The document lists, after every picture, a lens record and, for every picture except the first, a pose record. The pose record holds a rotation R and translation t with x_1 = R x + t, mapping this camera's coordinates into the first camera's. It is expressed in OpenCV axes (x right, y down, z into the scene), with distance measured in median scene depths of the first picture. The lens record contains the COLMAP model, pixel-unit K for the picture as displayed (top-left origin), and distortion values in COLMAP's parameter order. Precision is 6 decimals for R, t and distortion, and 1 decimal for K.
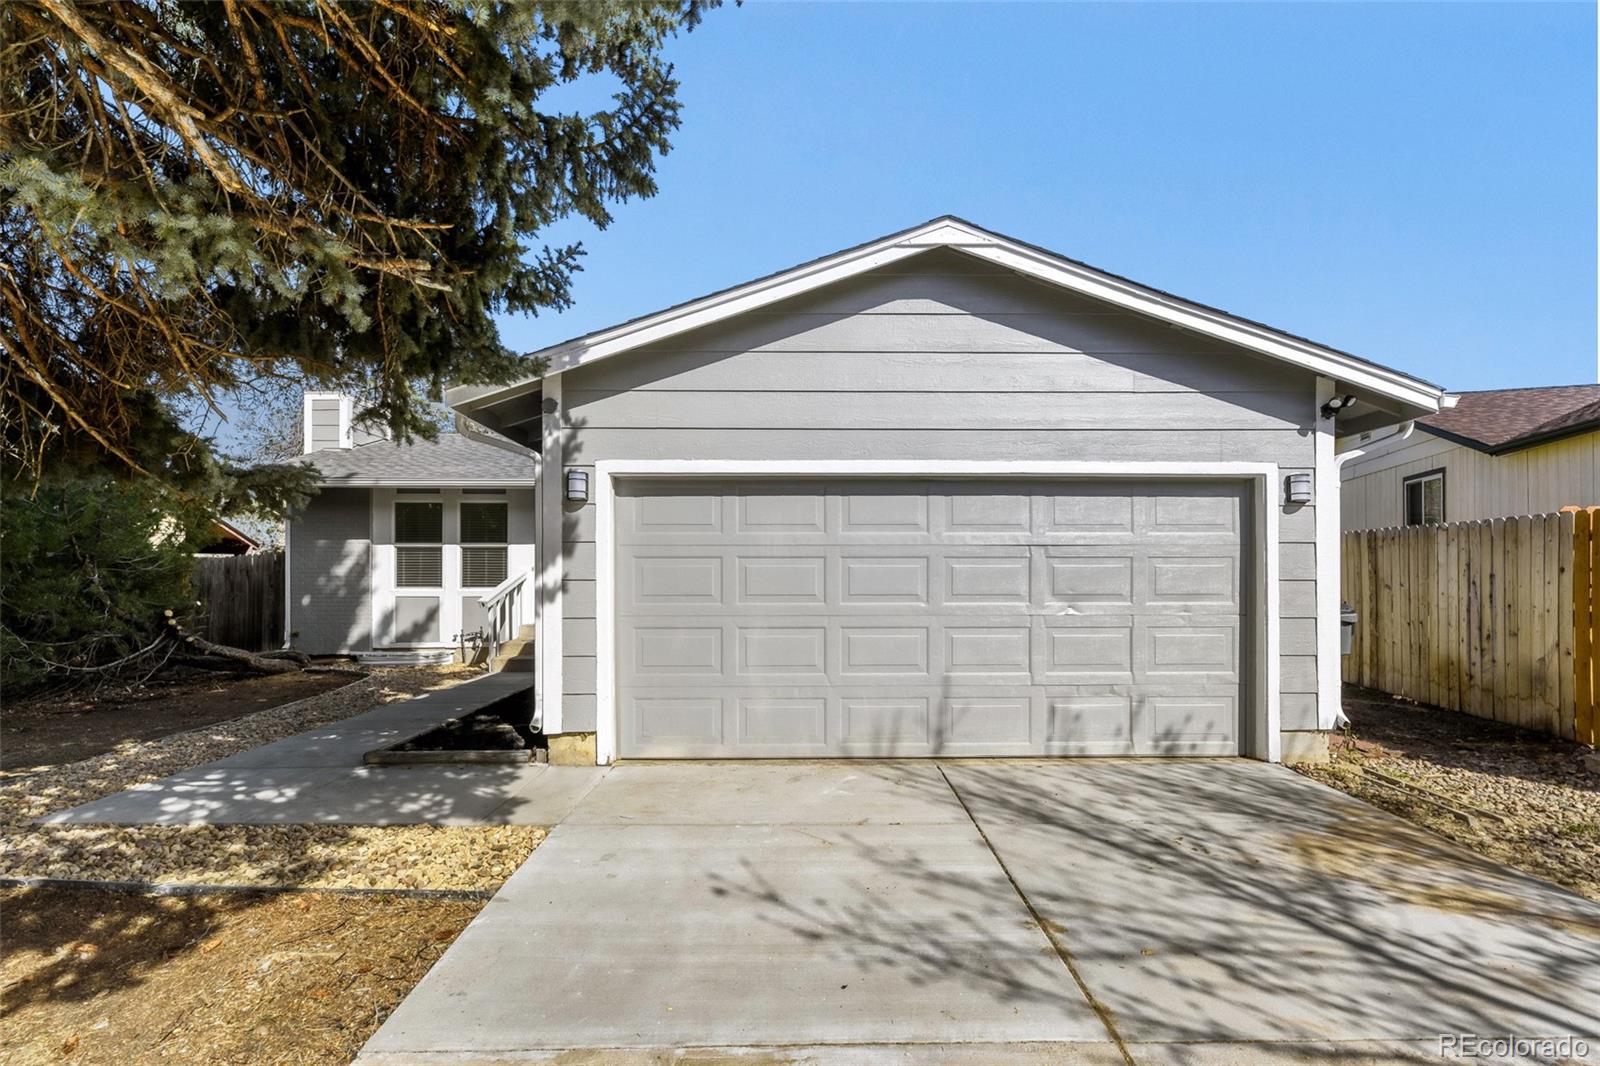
lens RADIAL K [[716.8, 0, 772.7], [0, 716.8, 578.4], [0, 0, 1]] dist [-0.007629, -0.000734]
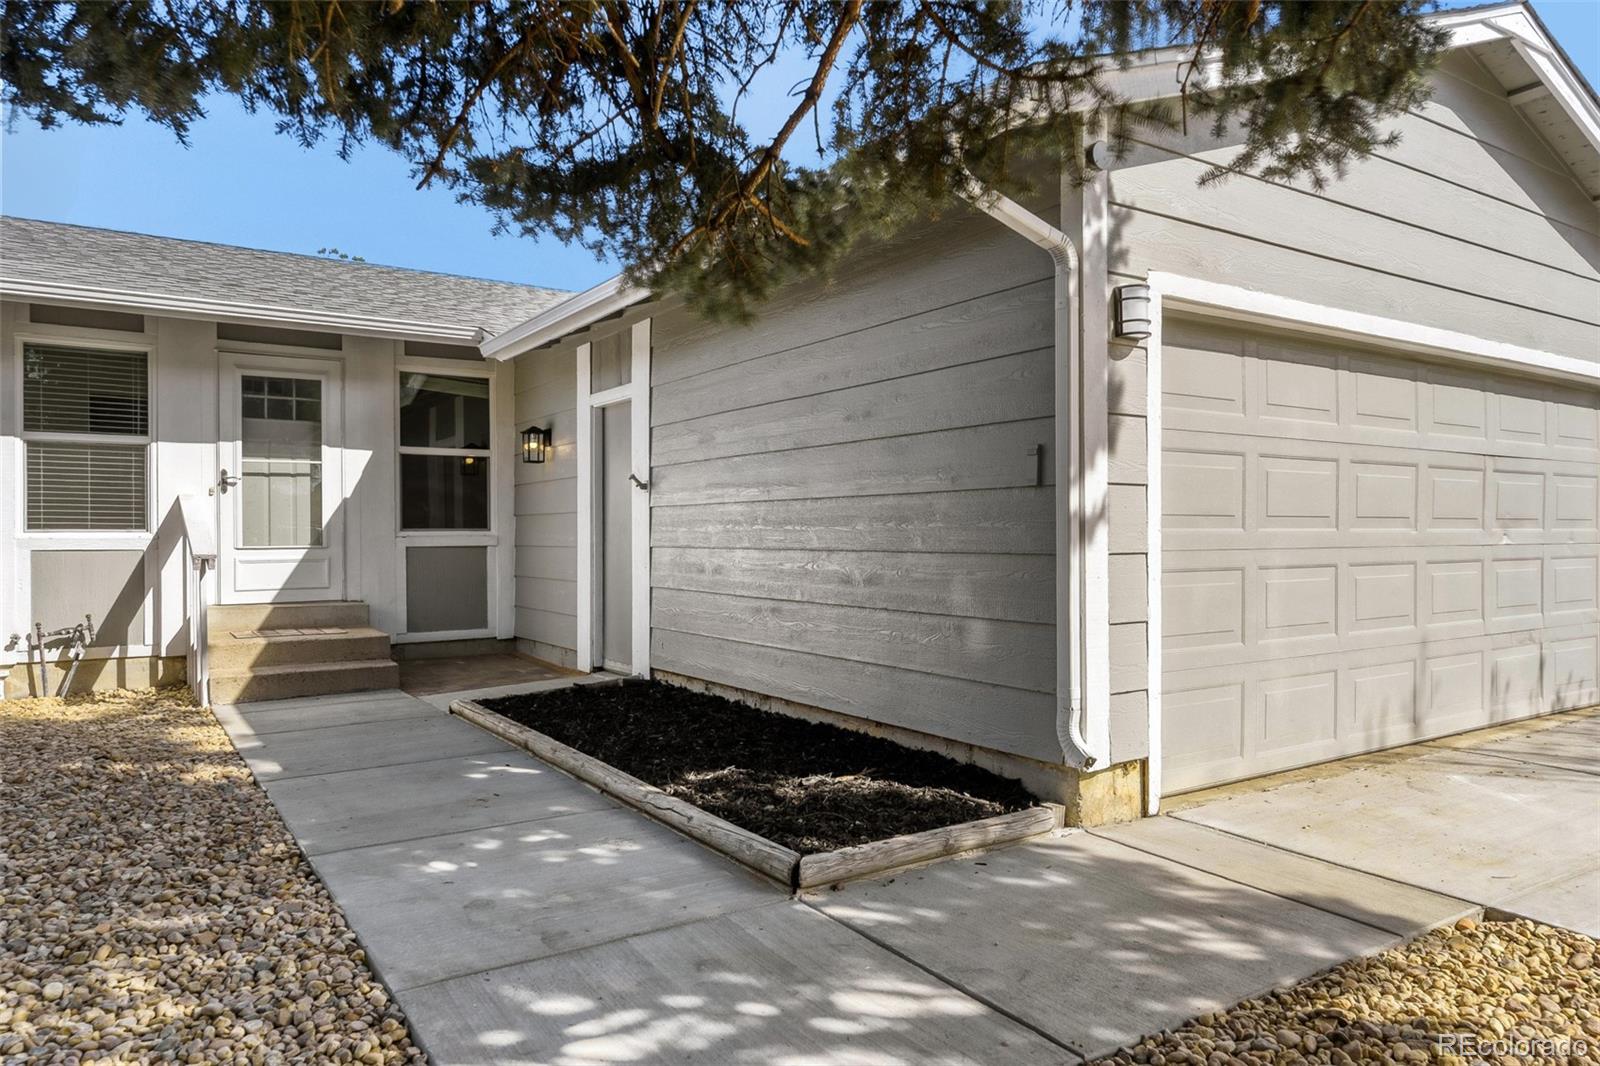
lens RADIAL K [[1004.5, 0, 793.8], [0, 1004.5, 517.7], [0, 0, 1]] dist [0.006782, 0.000422]
pose [[0.863944, 0.000329, 0.503587, -0.850975], [0.006393, 0.999912, -0.011621, 0.029162], [-0.503547, 0.013260, 0.863866, 0.435125]]
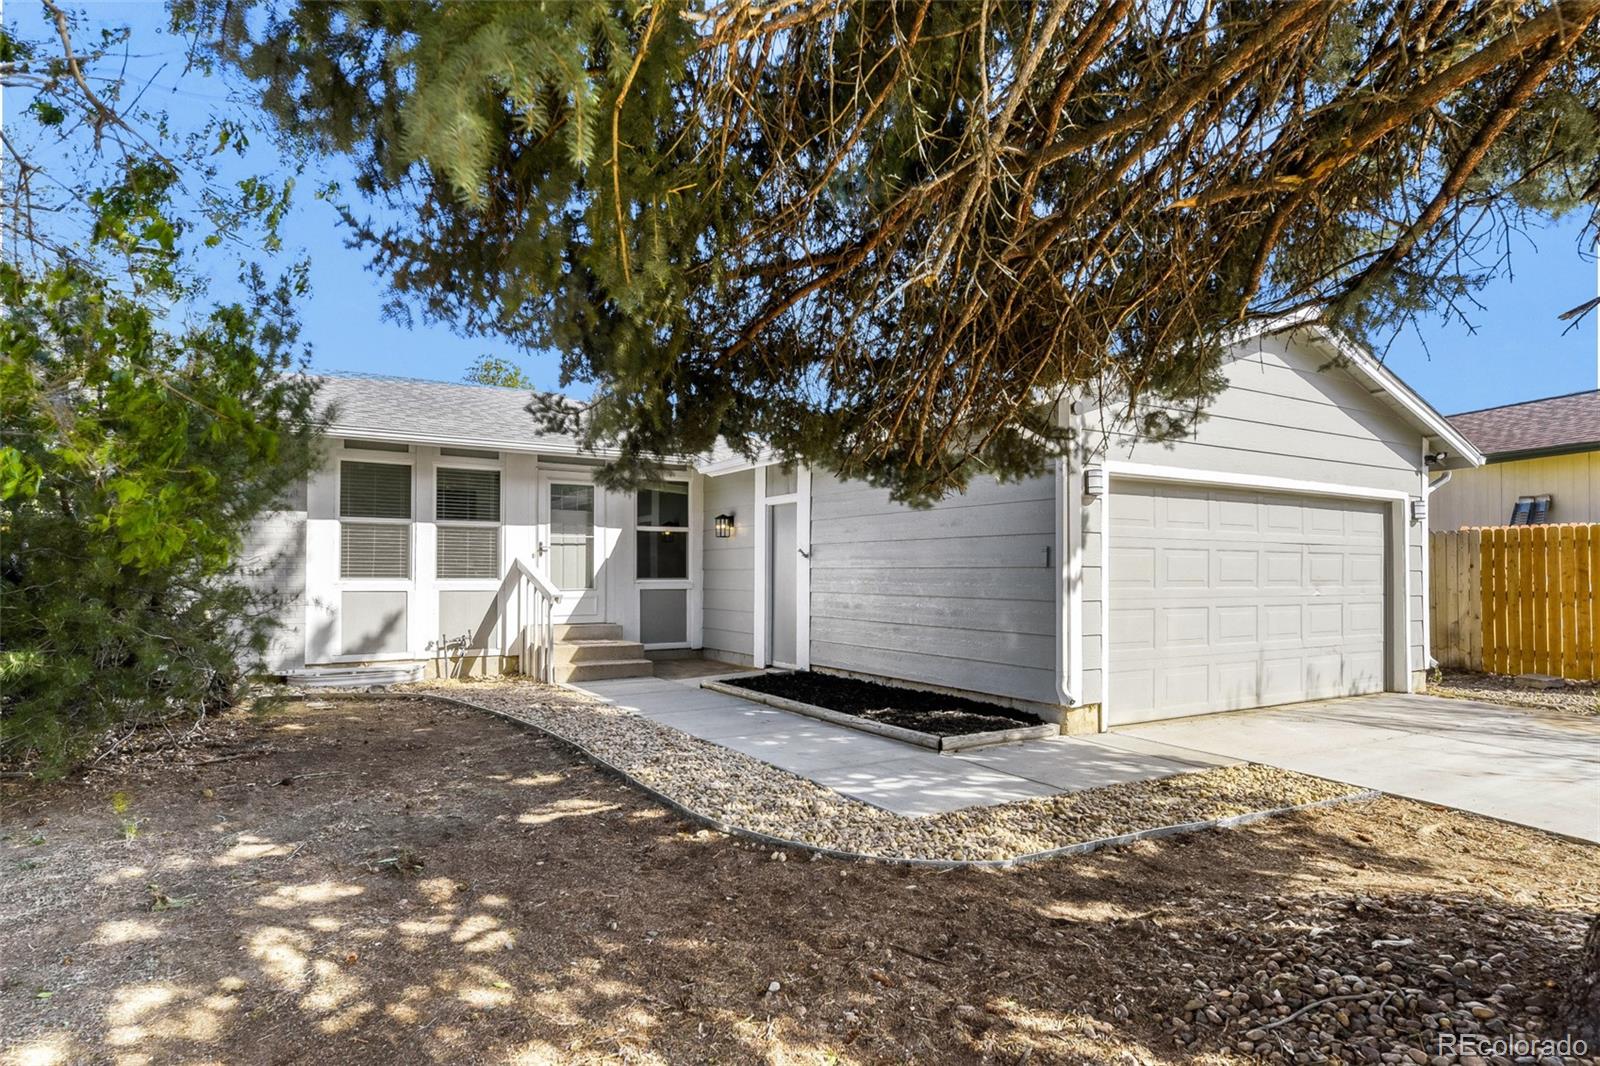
lens RADIAL K [[887.5, 0, 803.6], [0, 887.5, 542.4], [0, 0, 1]] dist [0.004984, 0.000865]
pose [[0.869044, 0.016493, 0.494460, -1.297368], [-0.002180, 0.999562, -0.029509, 0.001507], [-0.494730, 0.024567, 0.868699, 0.008722]]
